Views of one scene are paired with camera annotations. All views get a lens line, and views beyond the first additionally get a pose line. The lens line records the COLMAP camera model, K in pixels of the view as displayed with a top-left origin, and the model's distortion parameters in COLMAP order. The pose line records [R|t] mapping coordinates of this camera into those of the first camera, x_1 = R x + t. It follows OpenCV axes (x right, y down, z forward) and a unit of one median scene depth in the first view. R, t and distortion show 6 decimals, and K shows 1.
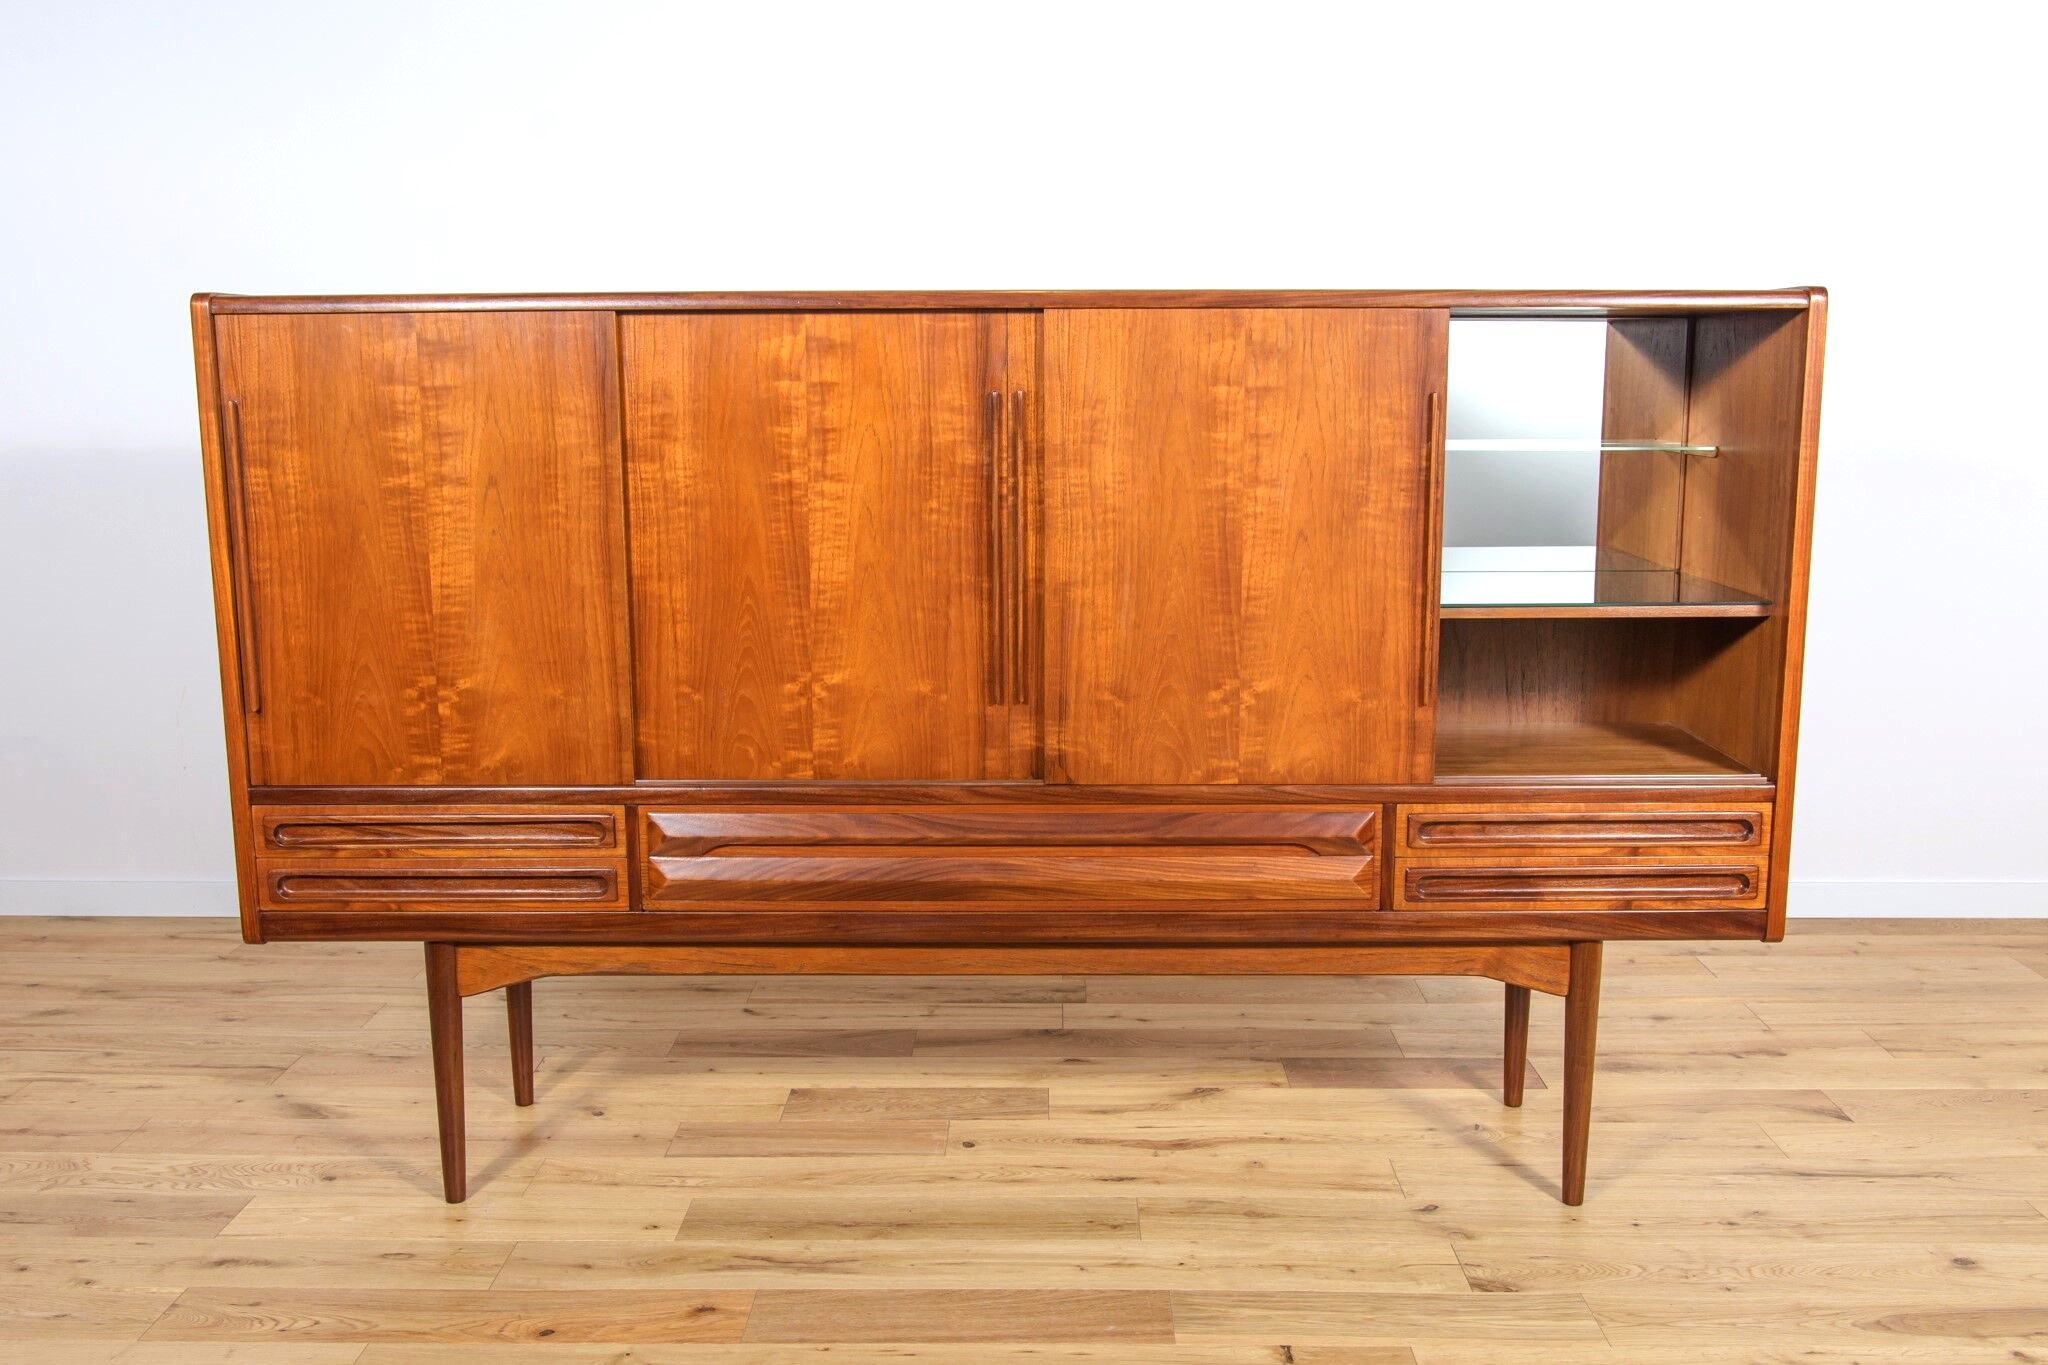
lens RADIAL K [[1858.5, 0, 1024.0], [0, 1858.5, 682.5], [0, 0, 1]] dist [-0.015893, 0.018473]
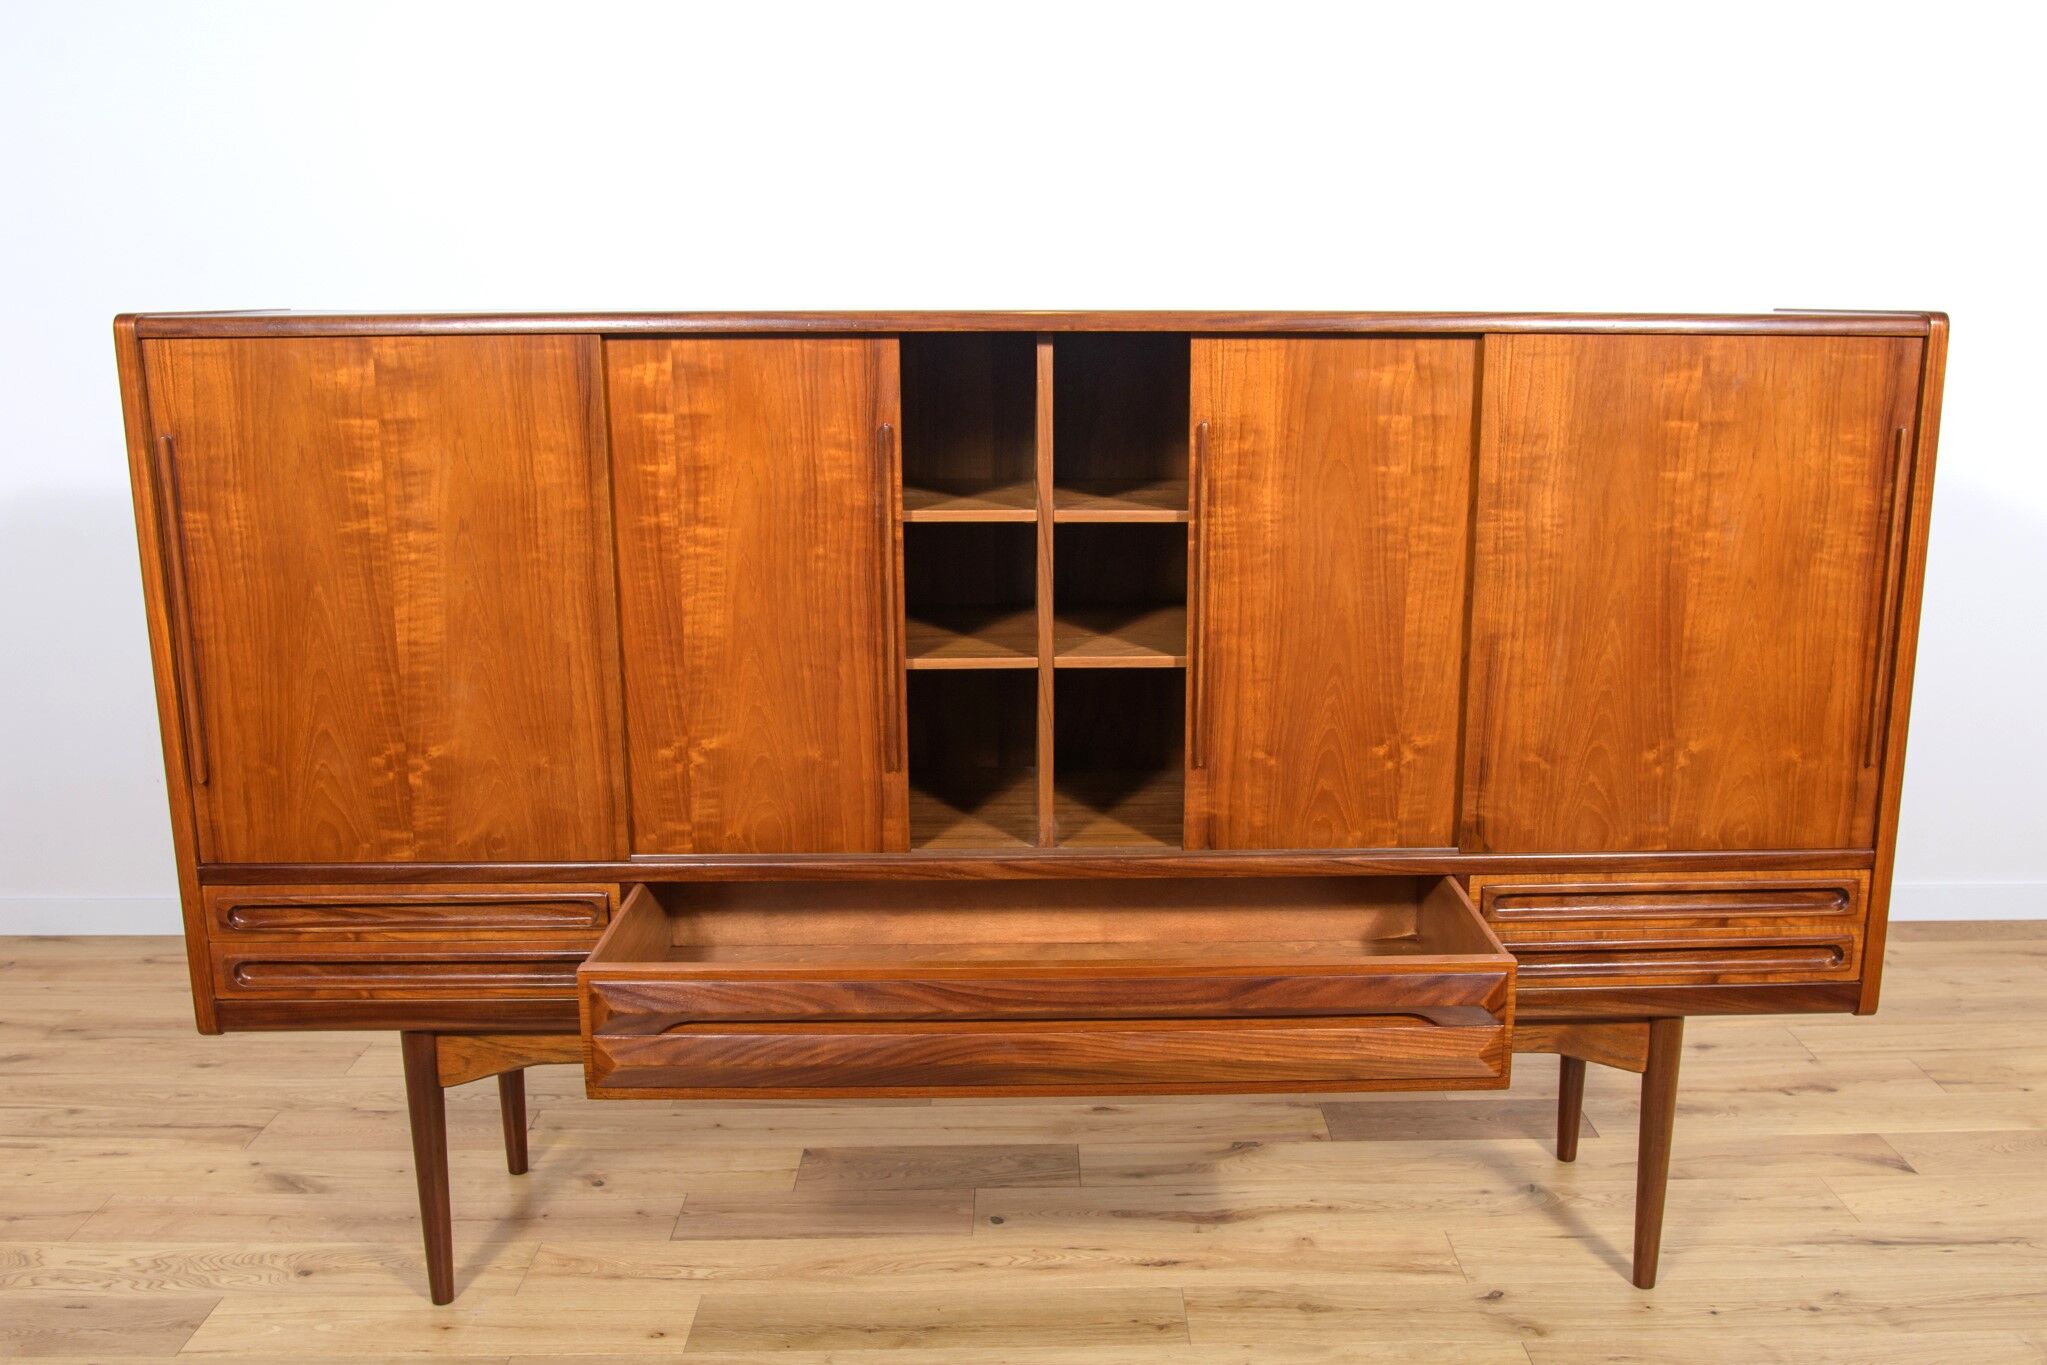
lens RADIAL K [[1756.2, 0, 1066.2], [0, 1756.2, 683.0], [0, 0, 1]] dist [-0.056826, 0.052741]
pose [[0.999354, -0.004622, 0.035644, -0.028568], [0.003019, 0.998987, 0.044899, -0.068379], [-0.035815, -0.044762, 0.998355, 0.151610]]
